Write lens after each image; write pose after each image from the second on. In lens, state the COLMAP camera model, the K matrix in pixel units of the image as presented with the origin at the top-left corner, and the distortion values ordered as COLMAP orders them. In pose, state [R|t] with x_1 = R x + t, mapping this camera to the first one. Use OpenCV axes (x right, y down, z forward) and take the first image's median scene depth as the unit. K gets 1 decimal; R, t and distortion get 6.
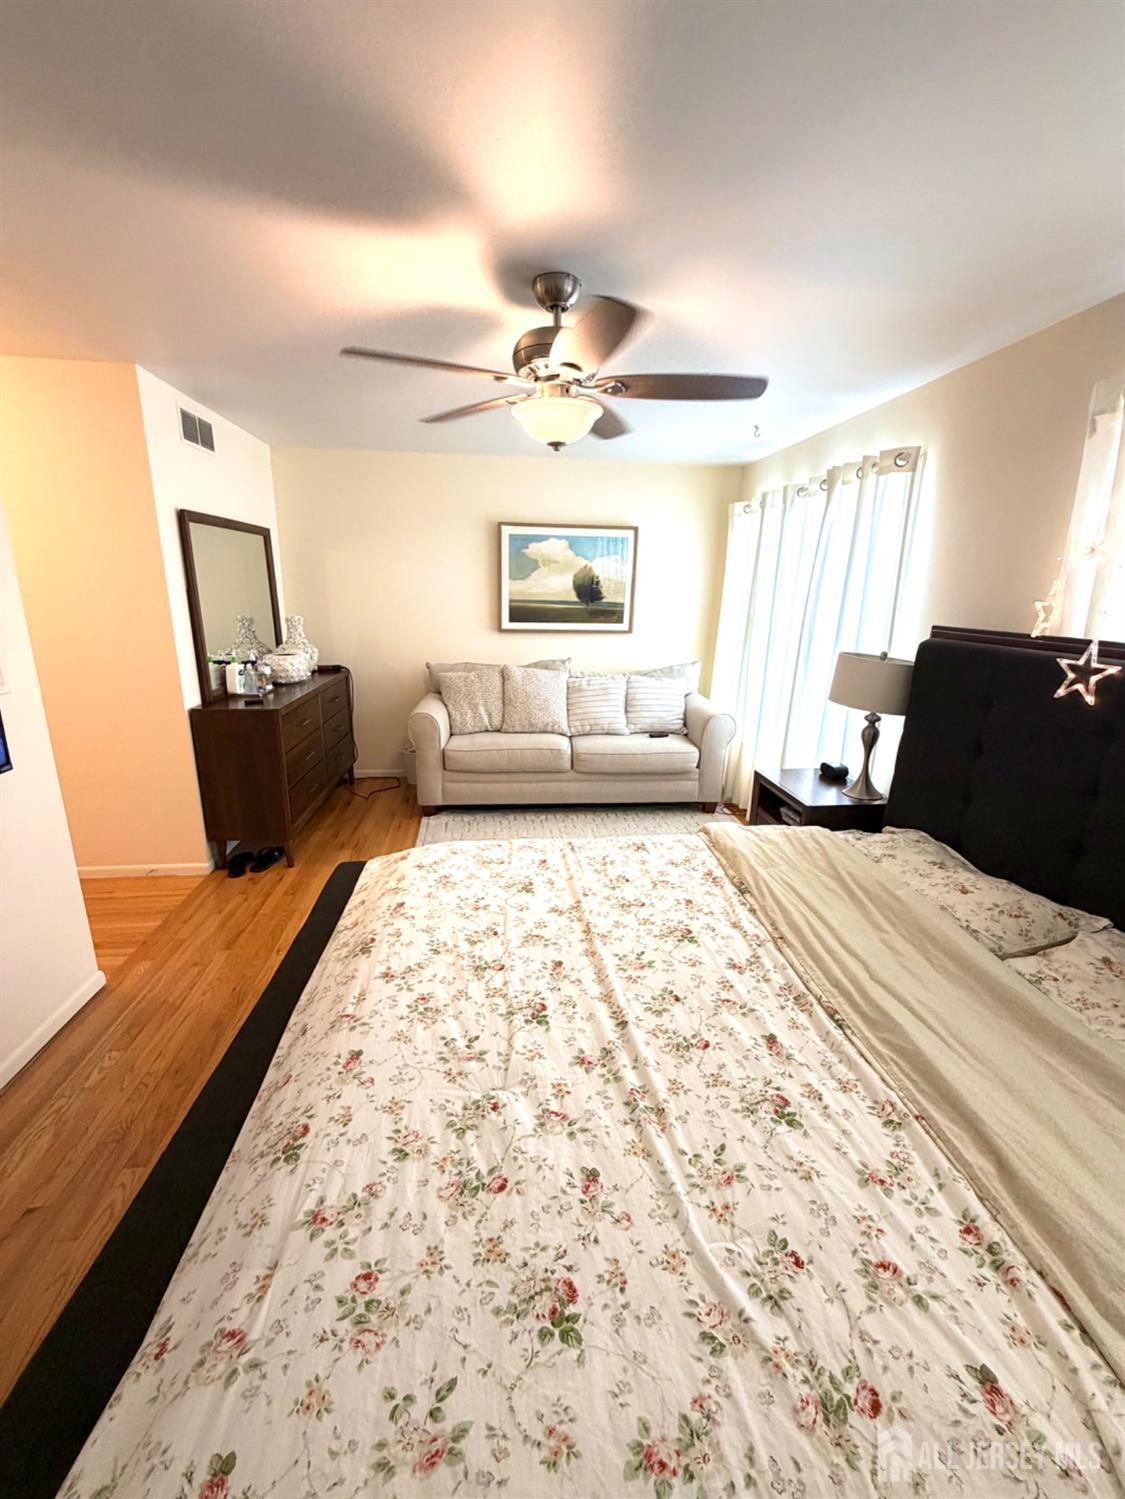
lens RADIAL K [[599.6, 0, 561.5], [0, 599.6, 745.1], [0, 0, 1]] dist [0.001621, -0.000380]
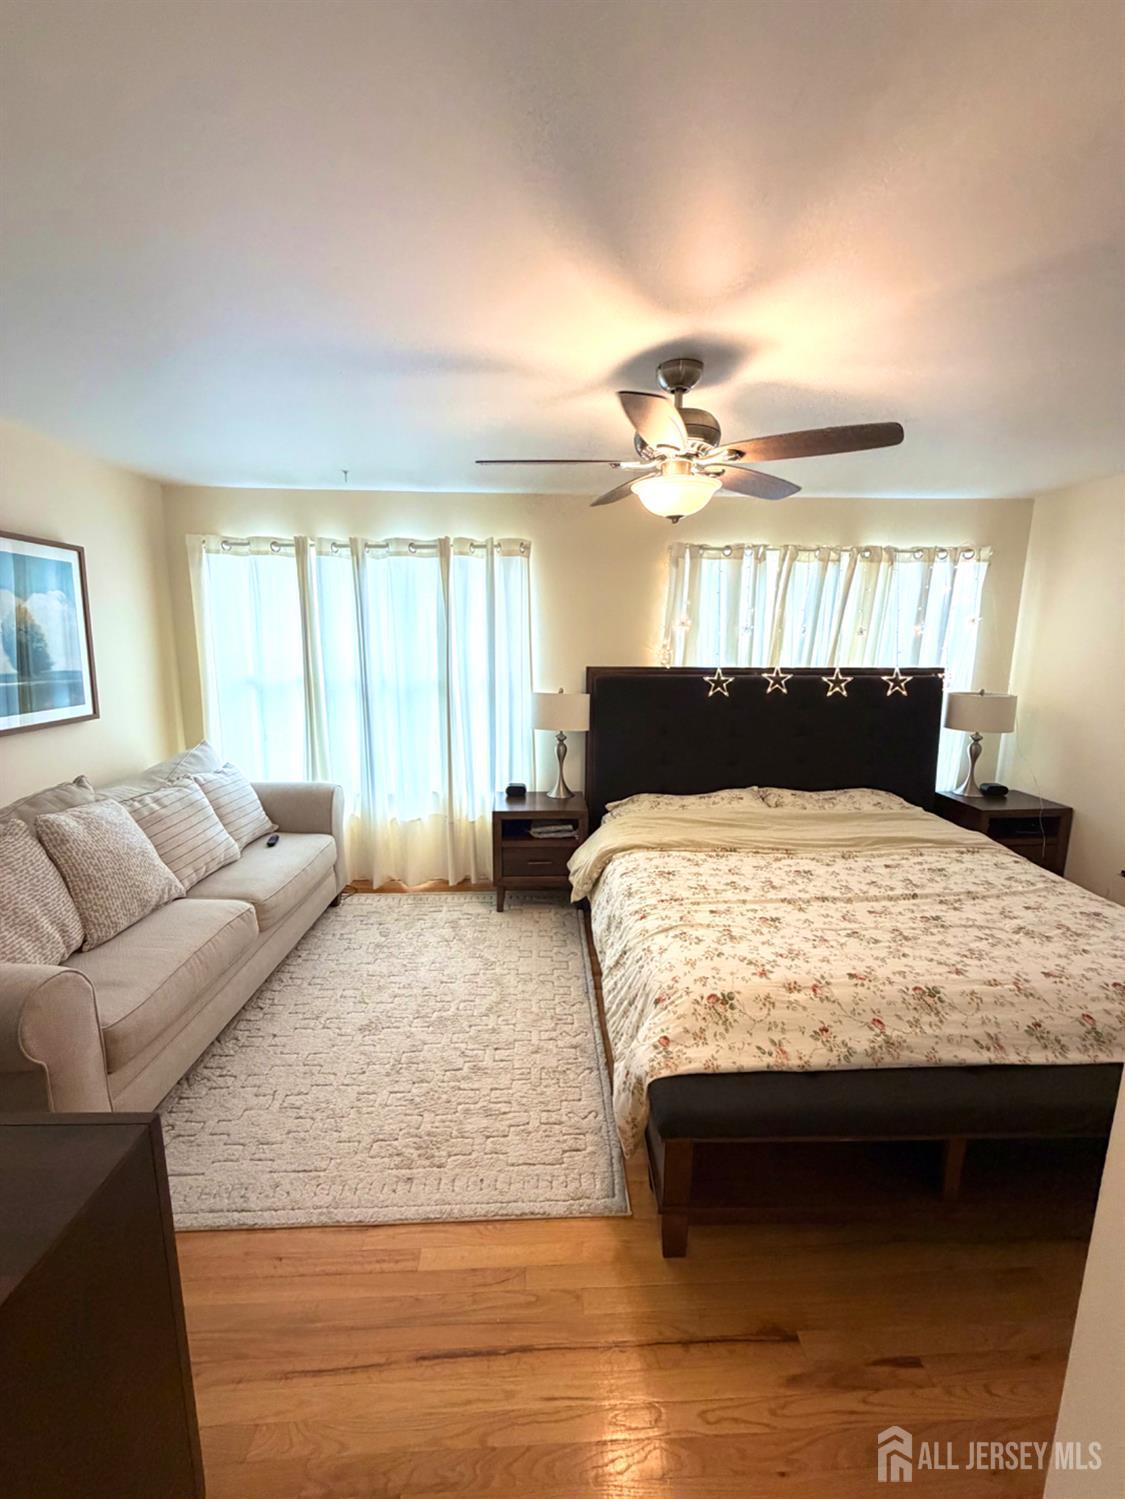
lens RADIAL K [[599.6, 0, 561.5], [0, 599.6, 745.1], [0, 0, 1]] dist [0.001621, -0.000380]
pose [[0.068971, -0.195973, 0.978181, -1.251215], [0.249864, 0.952657, 0.173242, -0.407073], [-0.965821, 0.232464, 0.114673, 1.319787]]
